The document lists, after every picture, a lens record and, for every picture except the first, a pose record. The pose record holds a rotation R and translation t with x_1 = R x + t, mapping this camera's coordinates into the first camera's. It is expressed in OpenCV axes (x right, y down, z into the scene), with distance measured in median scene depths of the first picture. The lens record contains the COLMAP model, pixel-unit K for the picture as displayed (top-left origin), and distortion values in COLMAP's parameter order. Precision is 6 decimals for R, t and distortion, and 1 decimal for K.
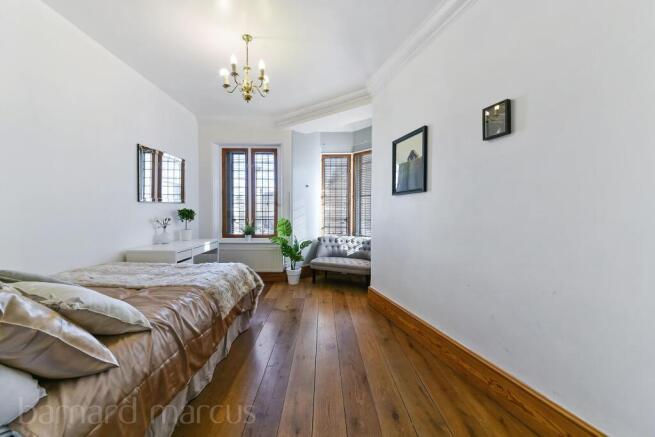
lens RADIAL K [[243.4, 0, 326.3], [0, 243.4, 219.7], [0, 0, 1]] dist [-0.004091, -0.000135]
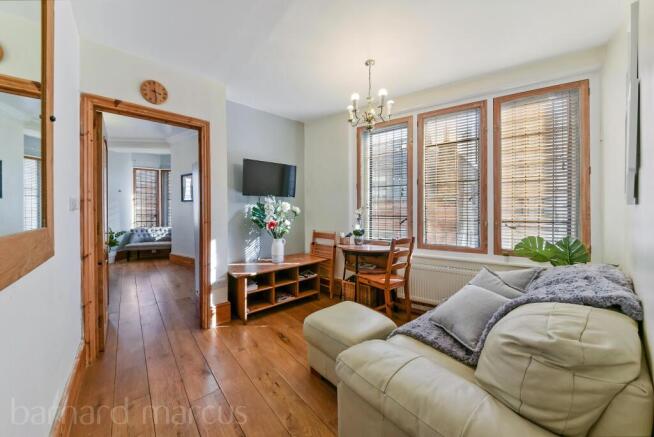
lens RADIAL K [[243.1, 0, 324.8], [0, 243.1, 213.4], [0, 0, 1]] dist [-0.004091, -0.000135]
pose [[0.787542, -0.013845, 0.616105, -0.013055], [0.005650, 0.999868, 0.015247, -0.031952], [-0.616235, -0.008527, 0.787516, -0.773473]]
